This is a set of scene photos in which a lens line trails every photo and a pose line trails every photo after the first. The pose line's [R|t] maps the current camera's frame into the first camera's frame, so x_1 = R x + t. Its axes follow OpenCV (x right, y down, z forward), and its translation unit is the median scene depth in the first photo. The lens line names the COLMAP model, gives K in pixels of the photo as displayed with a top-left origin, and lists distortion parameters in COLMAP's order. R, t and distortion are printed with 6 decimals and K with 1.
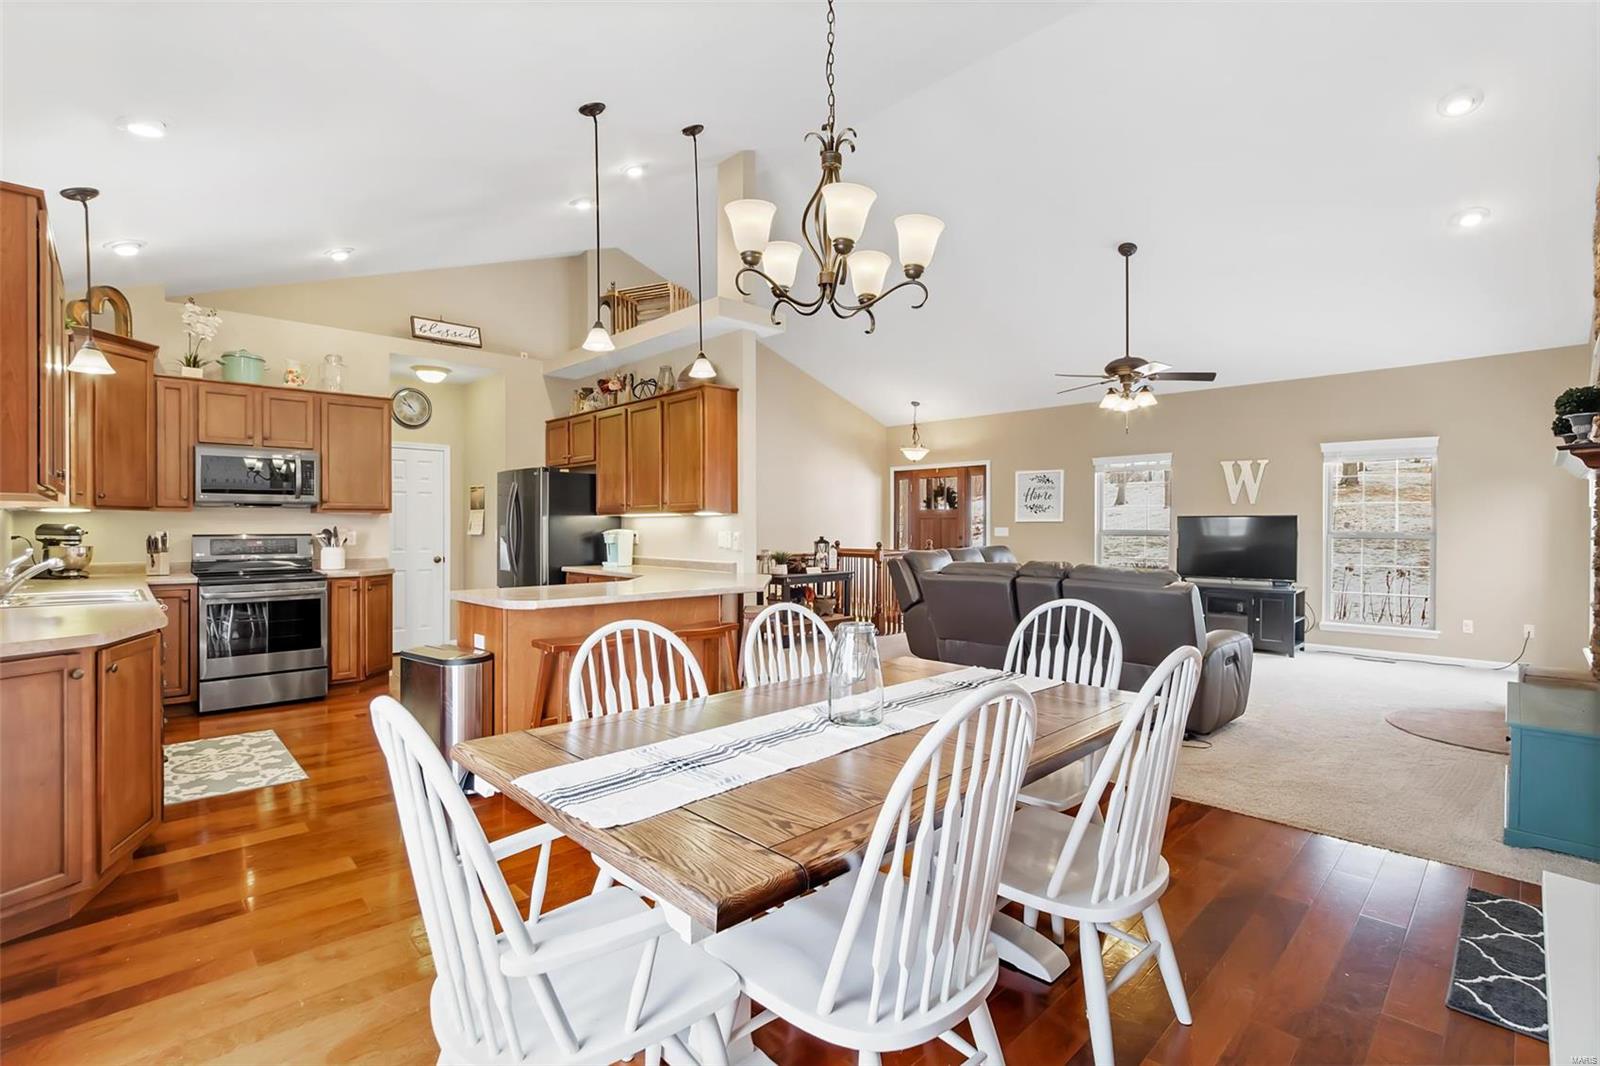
lens RADIAL K [[744.8, 0, 776.3], [0, 744.8, 533.9], [0, 0, 1]] dist [-0.029501, 0.003190]
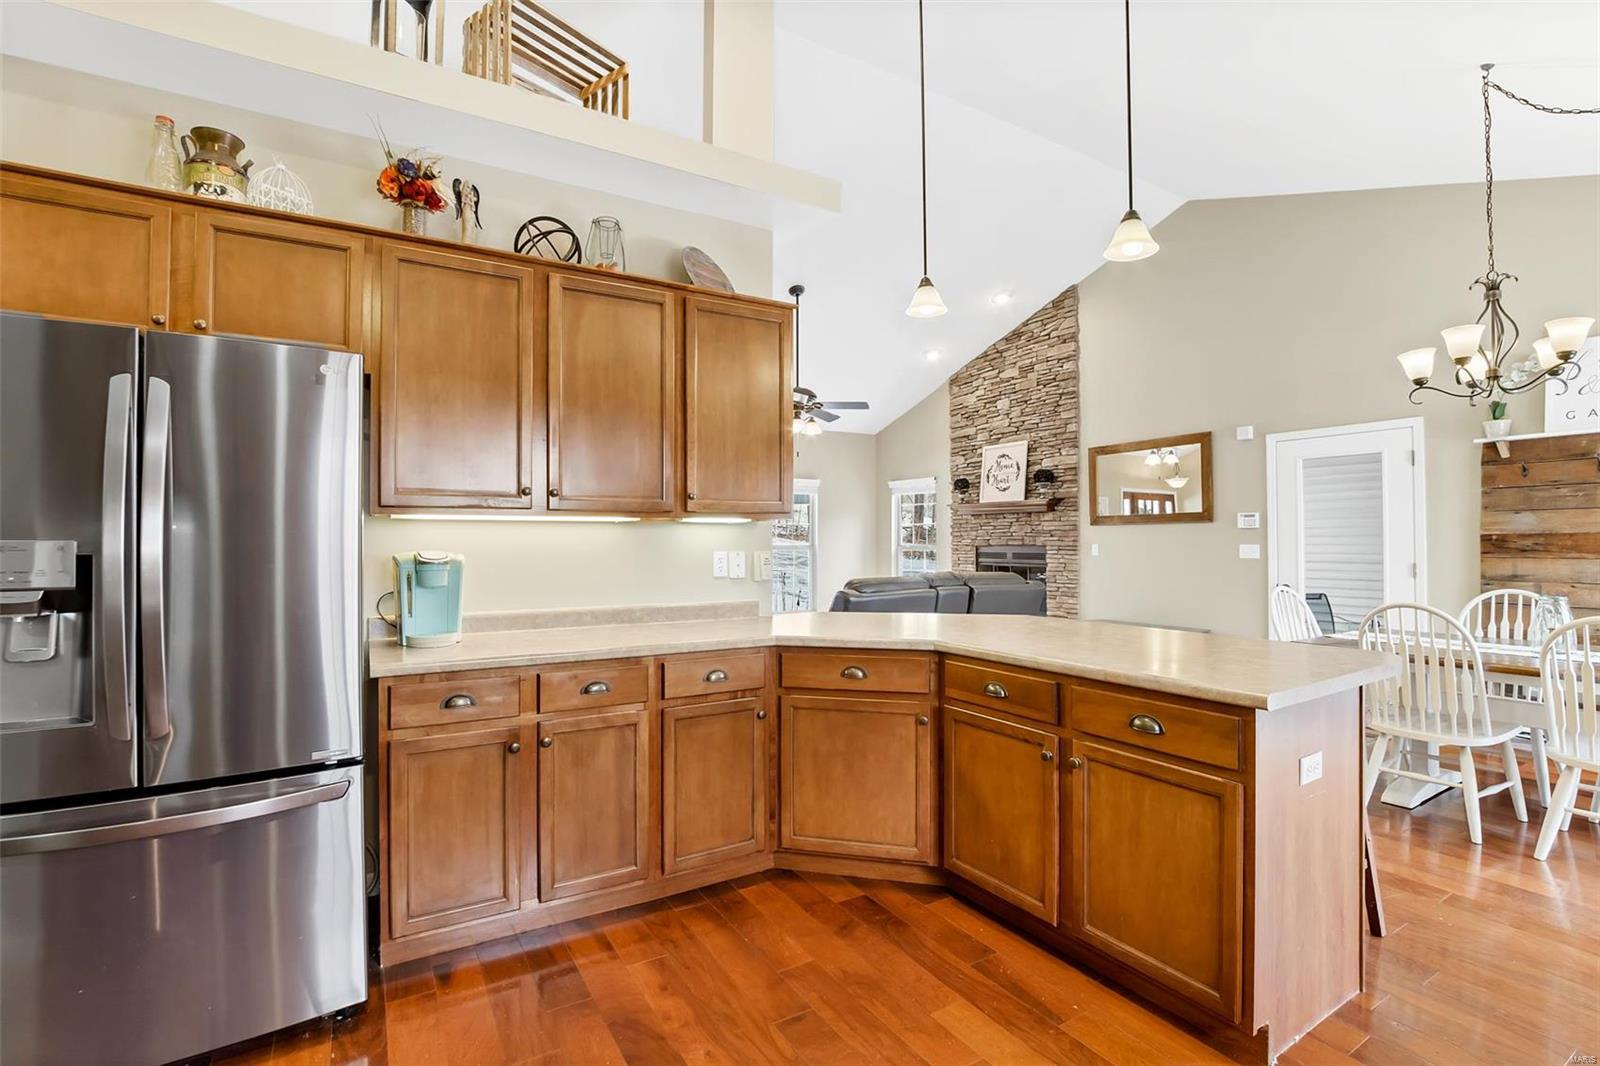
lens RADIAL K [[744.8, 0, 814.0], [0, 744.8, 532.2], [0, 0, 1]] dist [-0.029501, 0.003190]
pose [[0.184760, 0.009591, 0.982737, -0.628146], [0.012631, 0.999847, -0.012133, -0.009489], [-0.982703, 0.014655, 0.184610, 0.809880]]
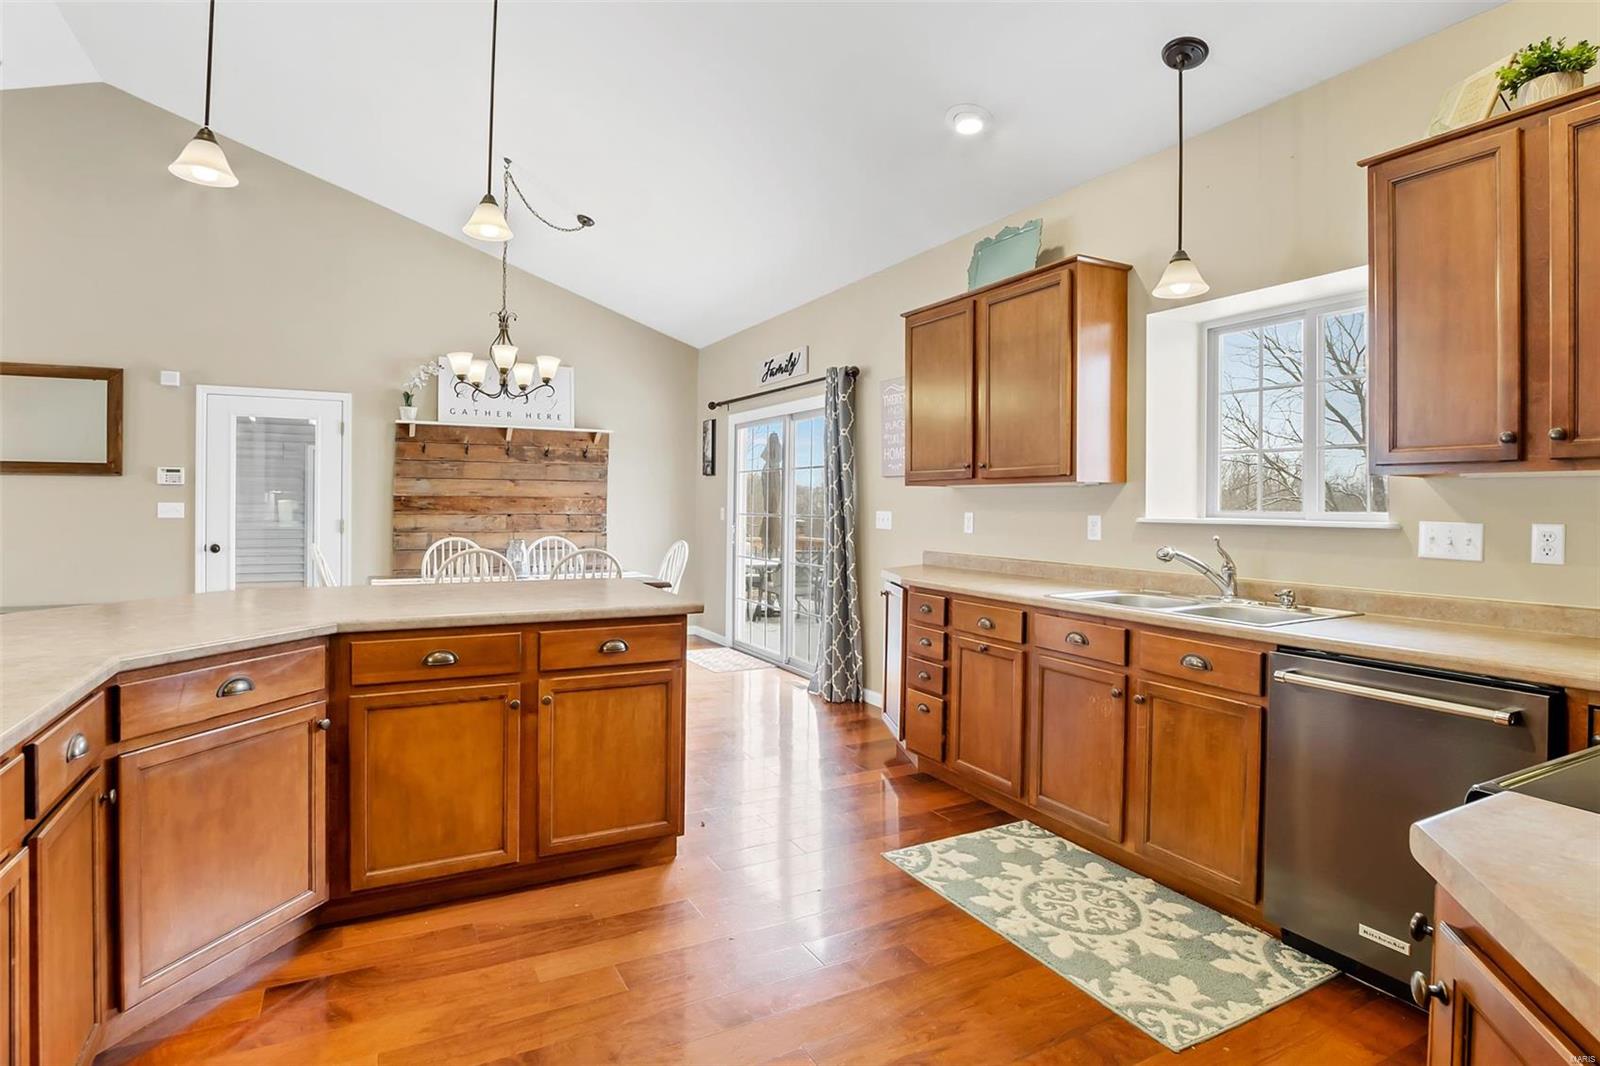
lens RADIAL K [[788.3, 0, 735.3], [0, 788.3, 499.4], [0, 0, 1]] dist [-0.012142, -0.000959]
pose [[-0.955555, -0.009490, 0.294659, -0.471093], [-0.008492, 0.999953, 0.004667, -0.011900], [-0.294690, 0.001957, -0.955591, 1.135429]]
